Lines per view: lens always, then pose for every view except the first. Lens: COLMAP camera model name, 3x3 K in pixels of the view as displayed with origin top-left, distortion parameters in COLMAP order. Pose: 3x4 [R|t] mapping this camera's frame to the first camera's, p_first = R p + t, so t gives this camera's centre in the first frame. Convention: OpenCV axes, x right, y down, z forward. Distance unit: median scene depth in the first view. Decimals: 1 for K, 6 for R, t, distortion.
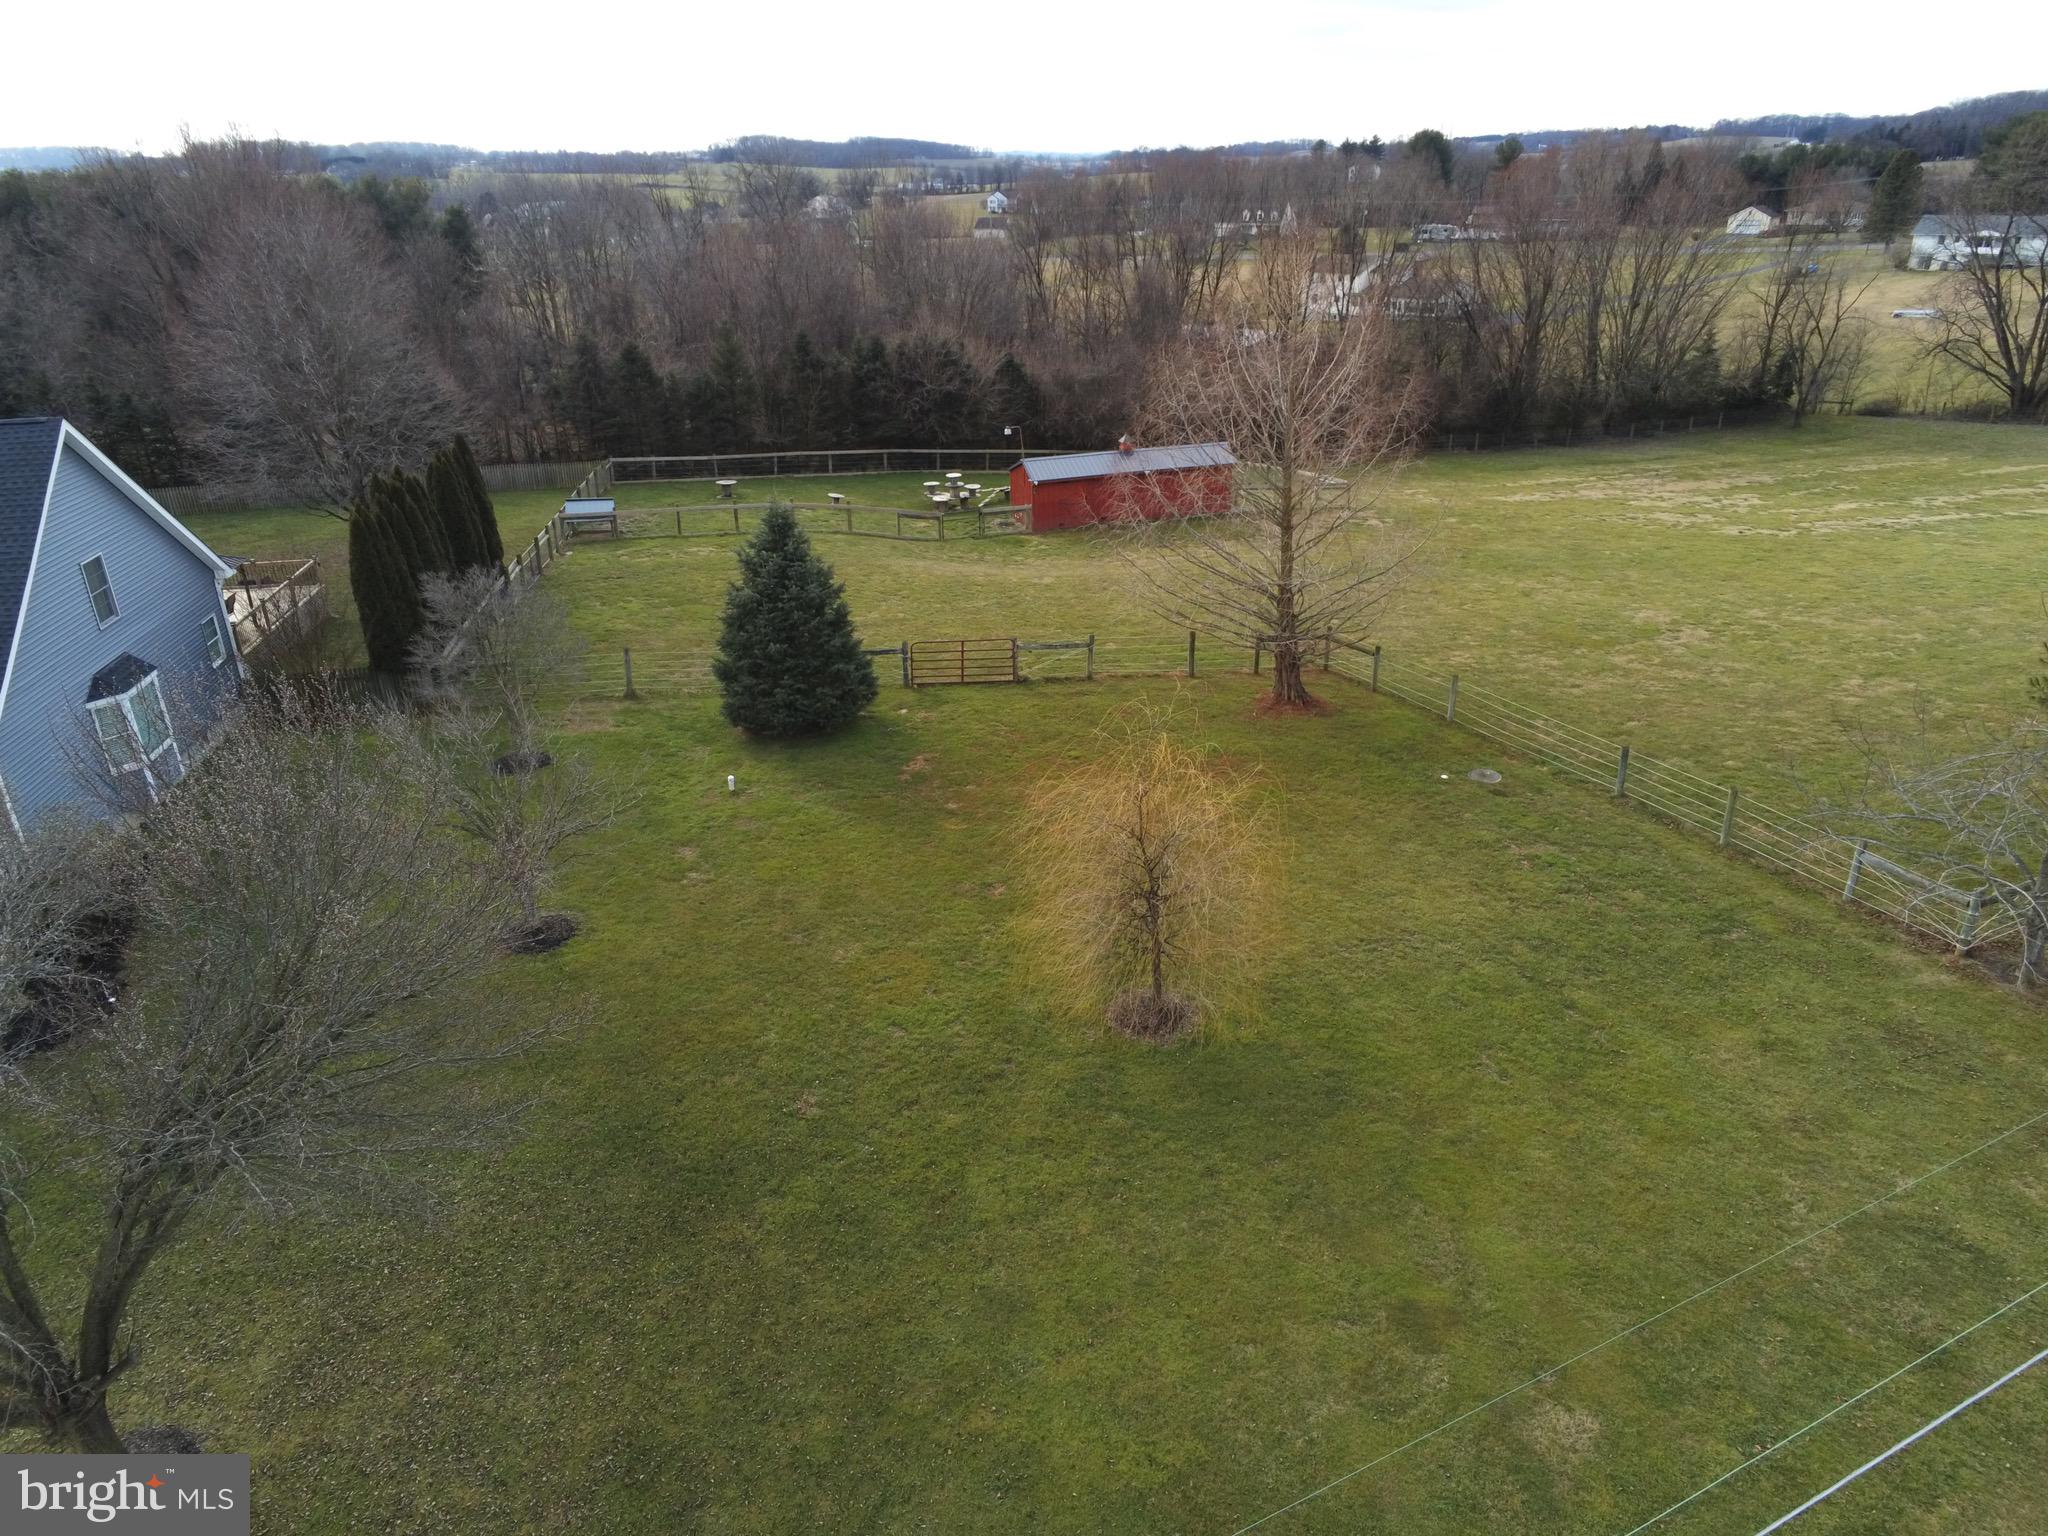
lens RADIAL K [[1323.8, 0, 1024.0], [0, 1323.8, 768.0], [0, 0, 1]] dist [0.003200, 0.001758]
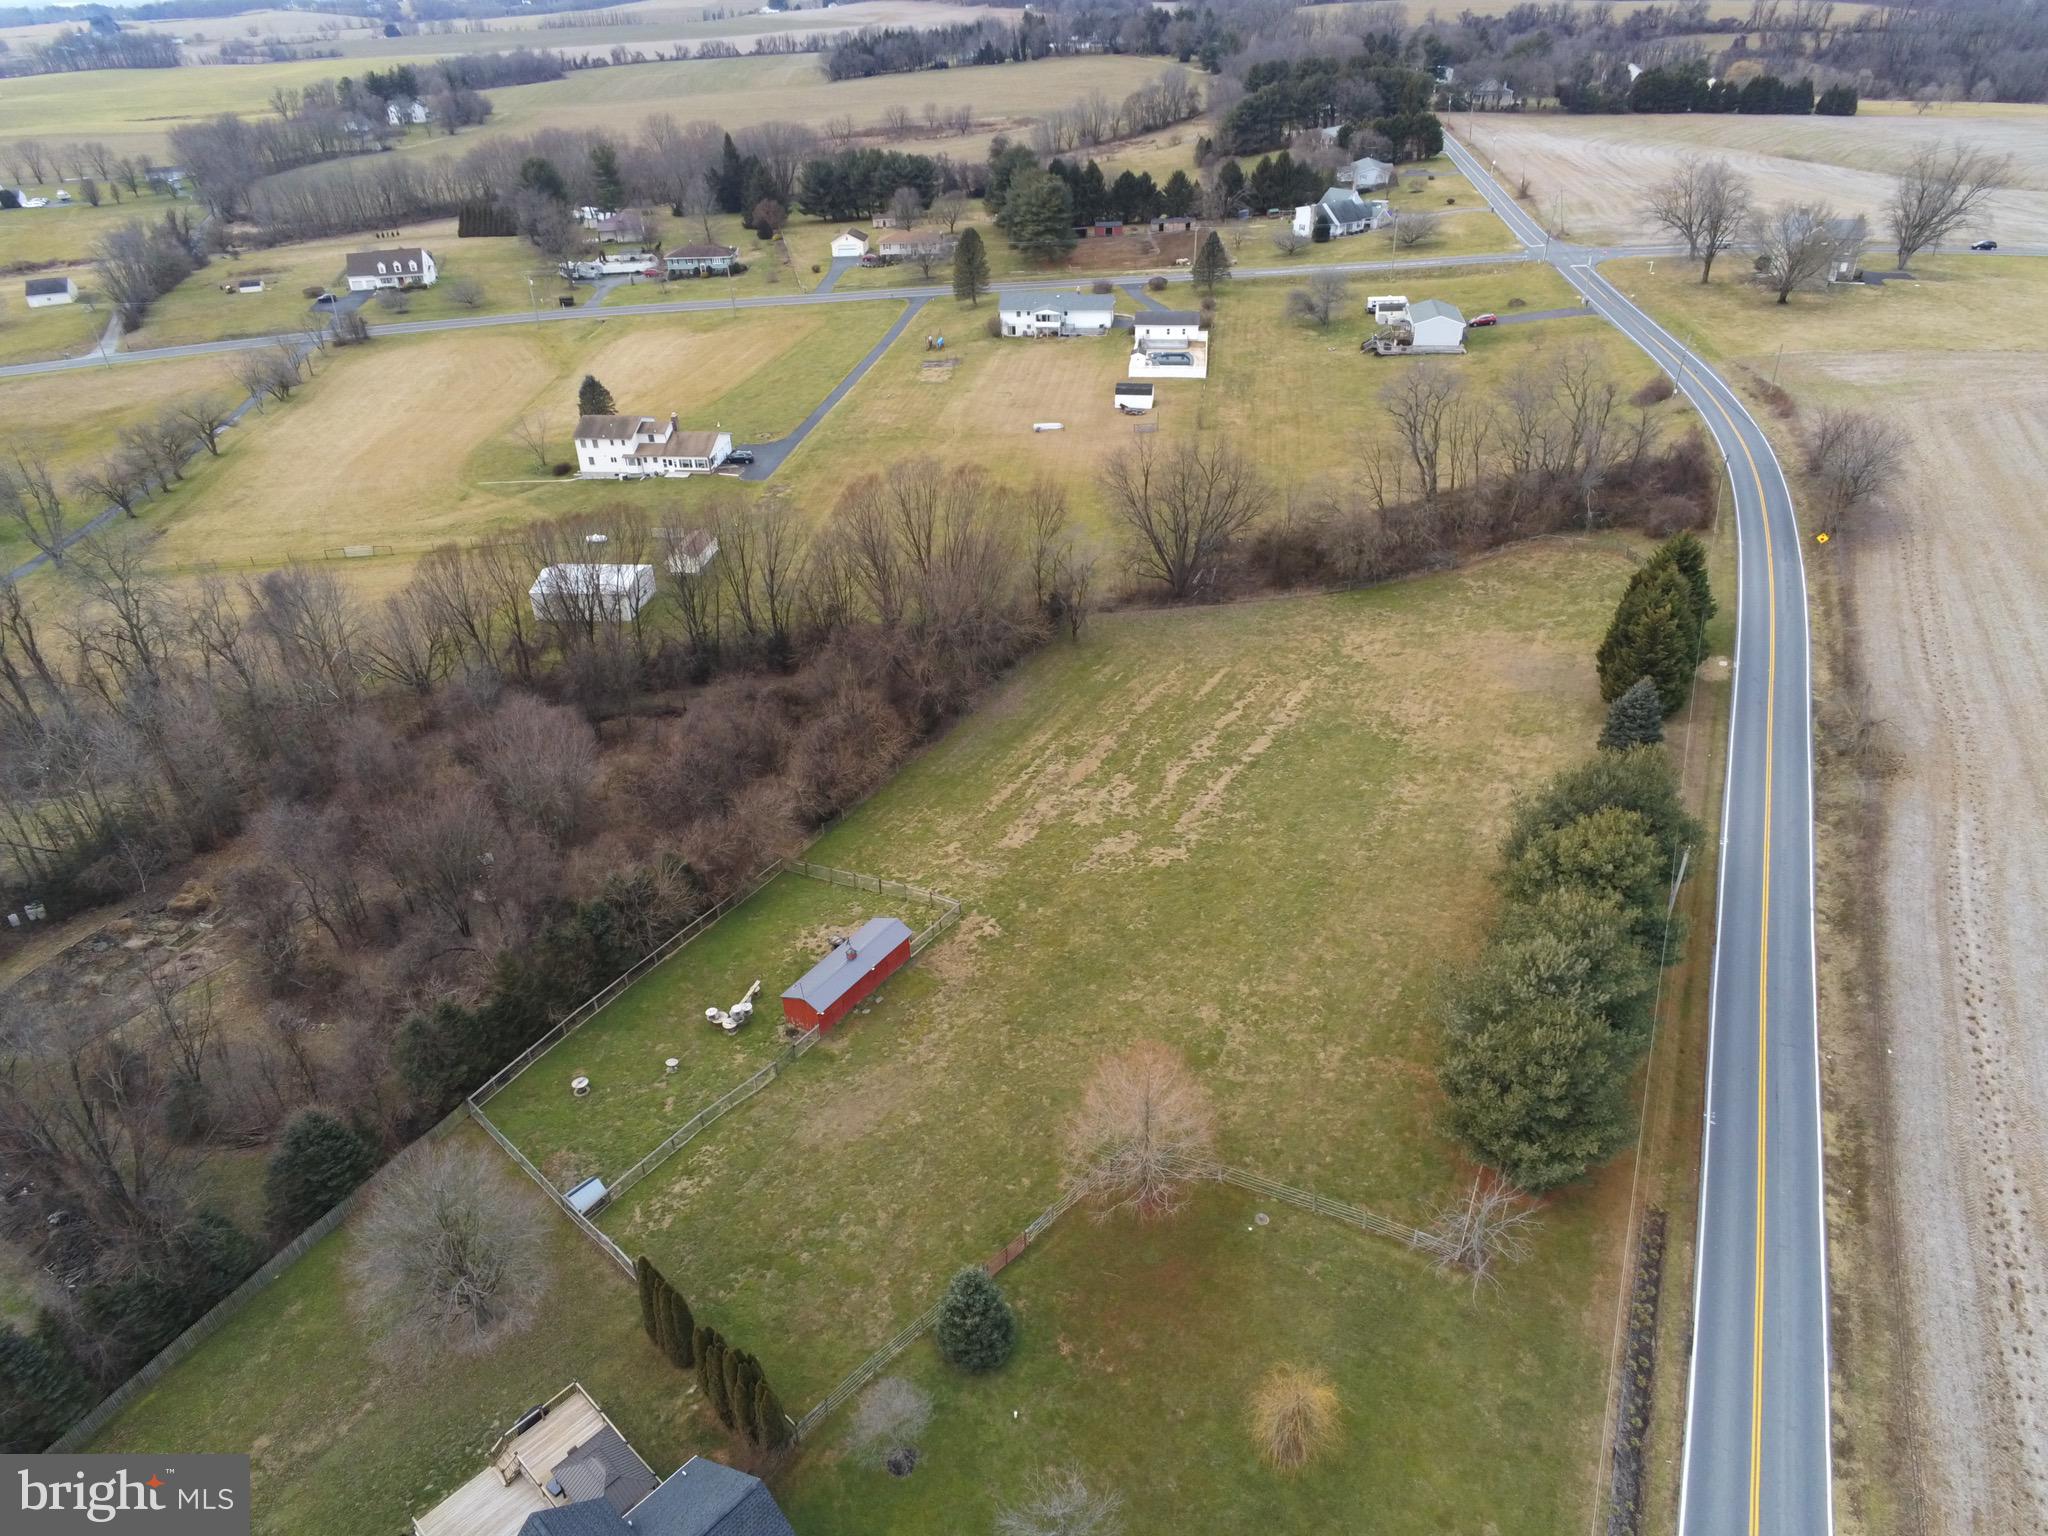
lens RADIAL K [[1329.7, 0, 1020.8], [0, 1329.7, 766.1], [0, 0, 1]] dist [0.000989, 0.001750]
pose [[0.788576, -0.321360, 0.524286, -0.440391], [0.268156, 0.946957, 0.177103, -0.590042], [-0.553390, 0.000931, 0.832922, -0.325633]]
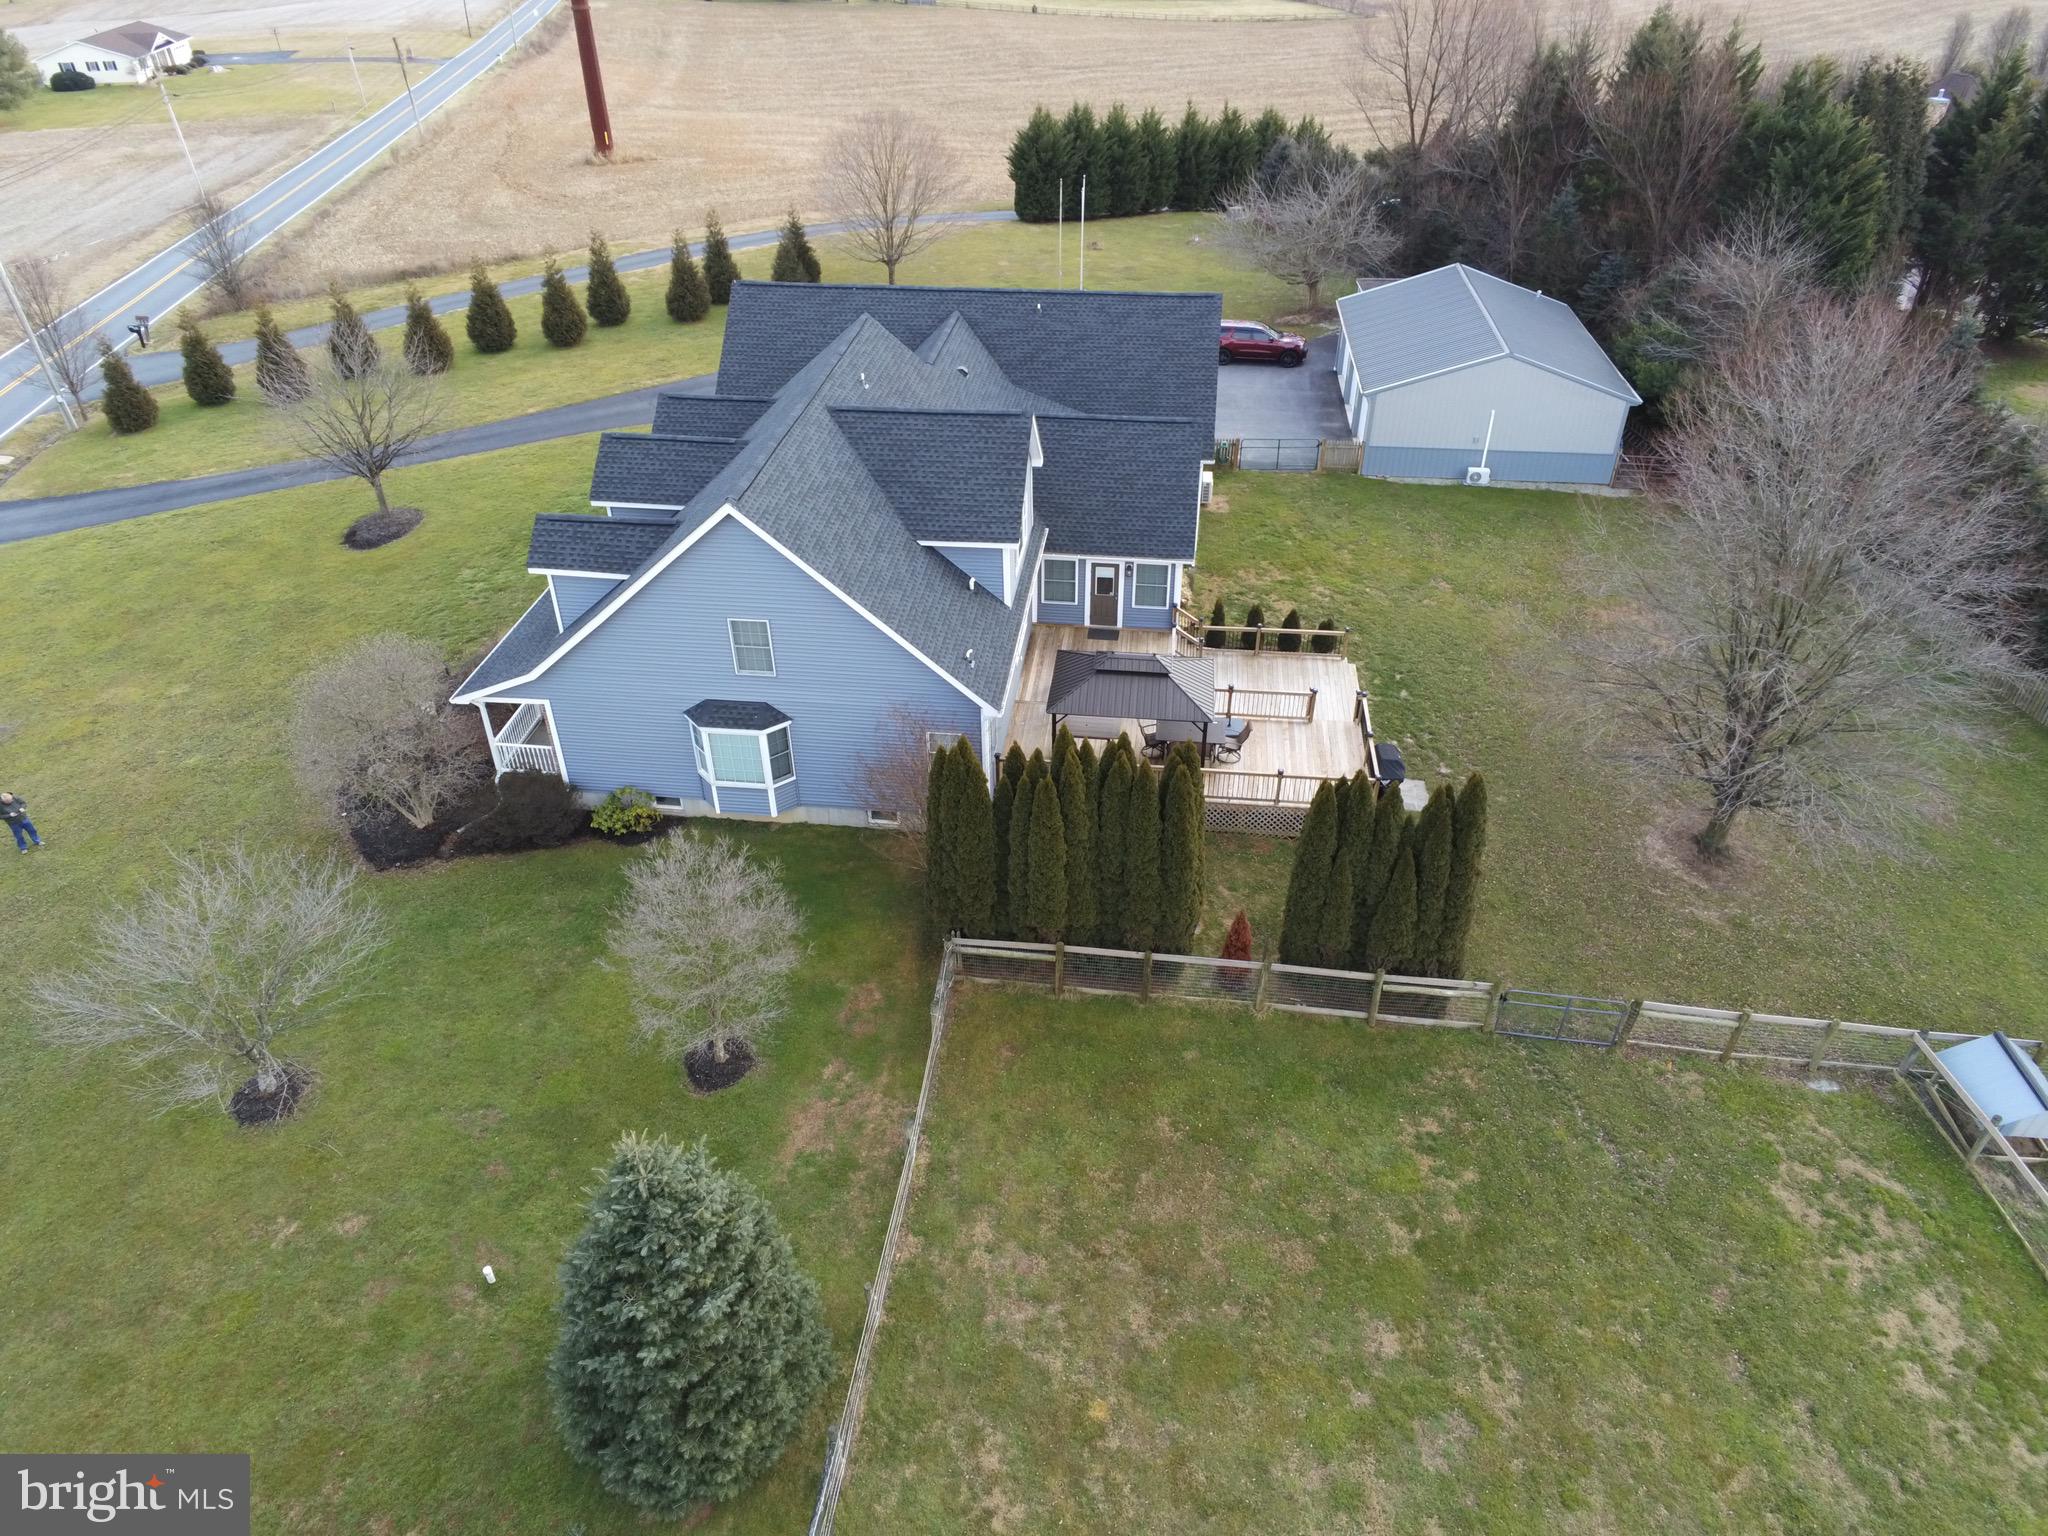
lens RADIAL K [[1324.7, 0, 1020.5], [0, 1324.7, 769.4], [0, 0, 1]] dist [0.001682, 0.001213]
pose [[-0.265464, 0.569828, -0.777705, 0.050786], [-0.388814, 0.674868, 0.627198, -0.339447], [0.882243, 0.468881, 0.042404, 0.498095]]
